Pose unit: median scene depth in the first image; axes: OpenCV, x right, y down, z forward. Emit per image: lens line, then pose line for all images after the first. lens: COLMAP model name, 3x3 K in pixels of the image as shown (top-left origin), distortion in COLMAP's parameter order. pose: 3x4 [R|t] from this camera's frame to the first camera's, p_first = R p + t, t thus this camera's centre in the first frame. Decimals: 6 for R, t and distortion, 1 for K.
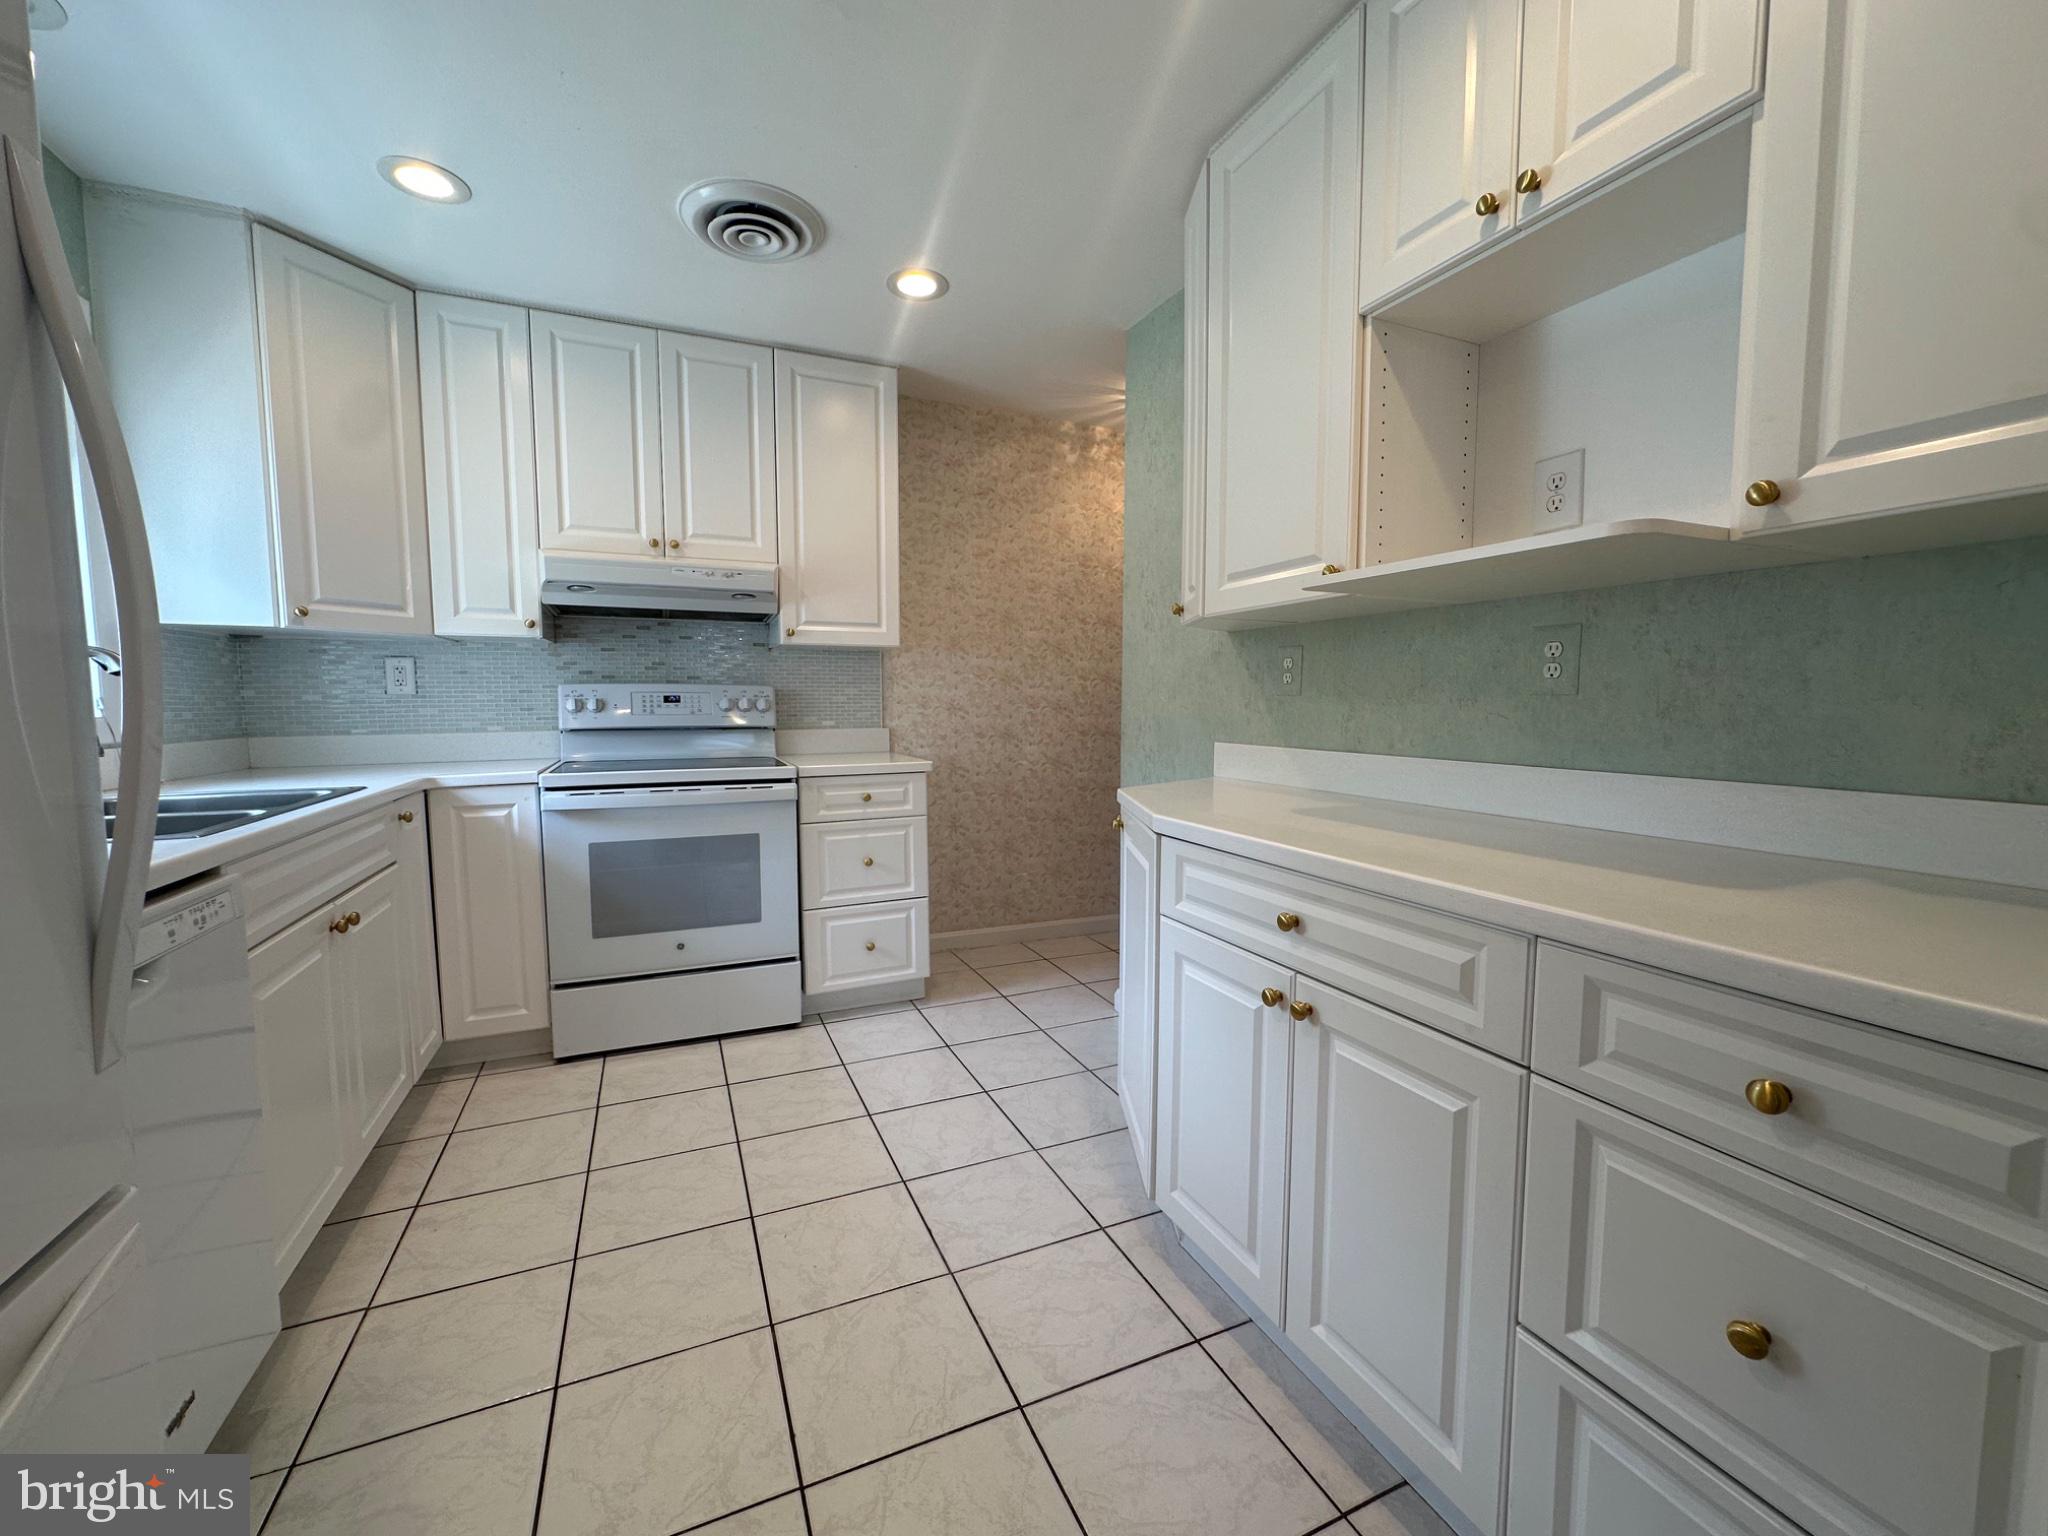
lens RADIAL K [[819.9, 0, 1038.8], [0, 819.9, 759.7], [0, 0, 1]] dist [-0.005134, 0.000061]
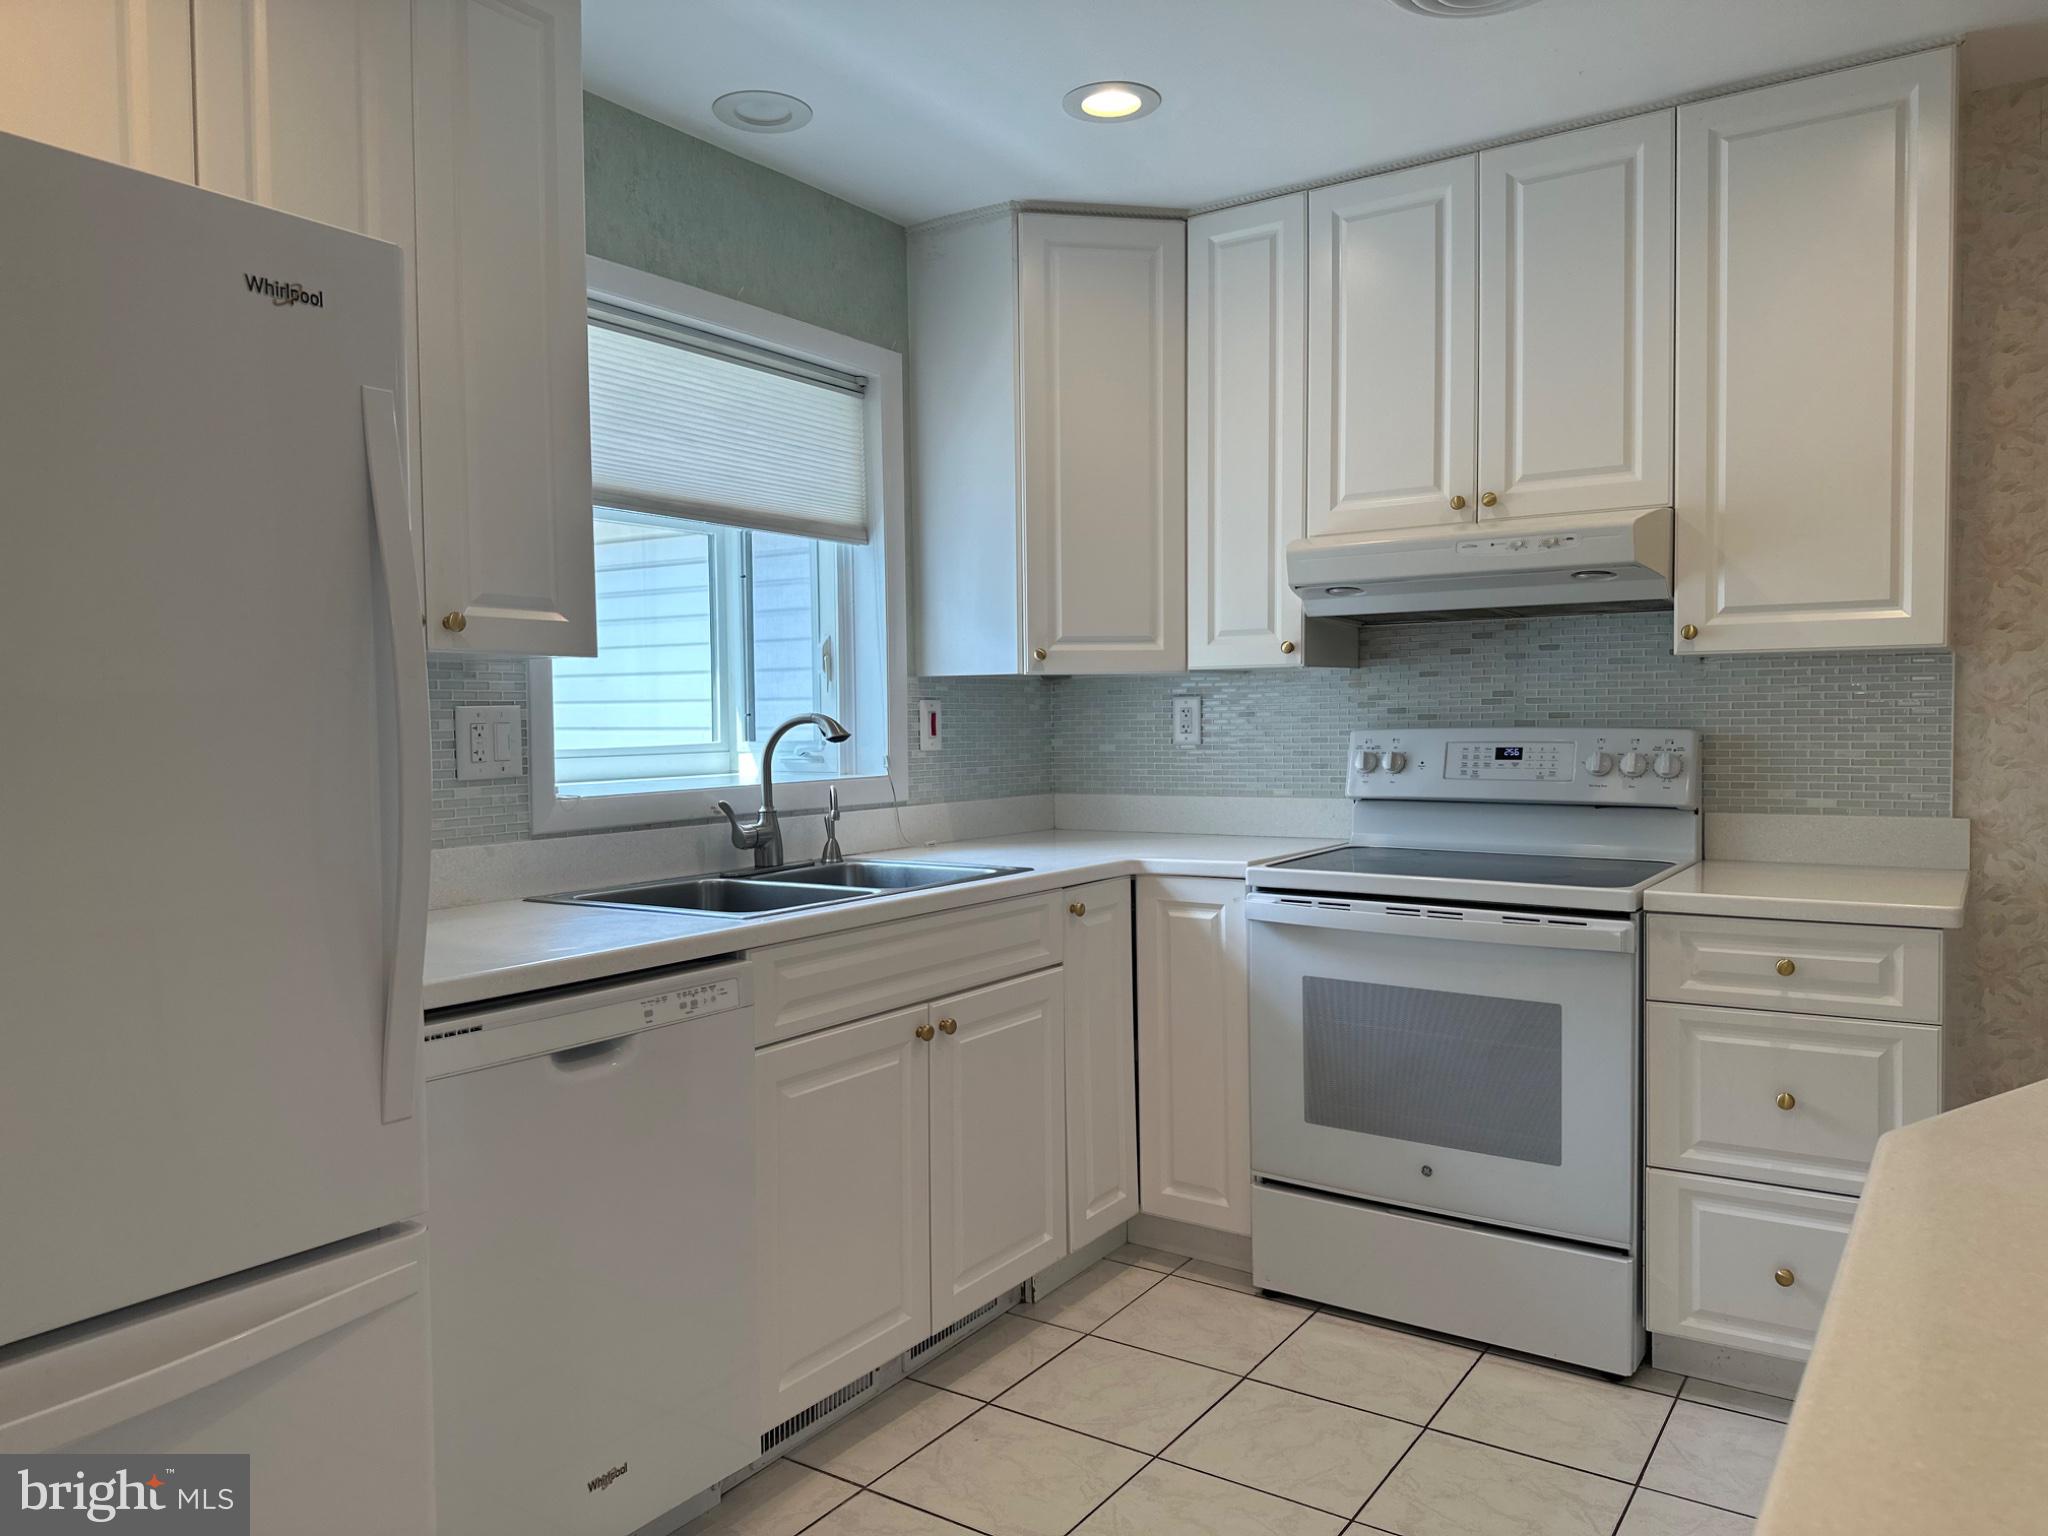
lens RADIAL K [[1450.2, 0, 1027.7], [0, 1450.2, 766.1], [0, 0, 1]] dist [0.080517, -0.122063]
pose [[0.521590, 0.026228, -0.852793, 0.309881], [-0.052722, 0.998608, -0.001533, -0.050246], [0.851566, 0.045760, 0.522247, 0.166372]]
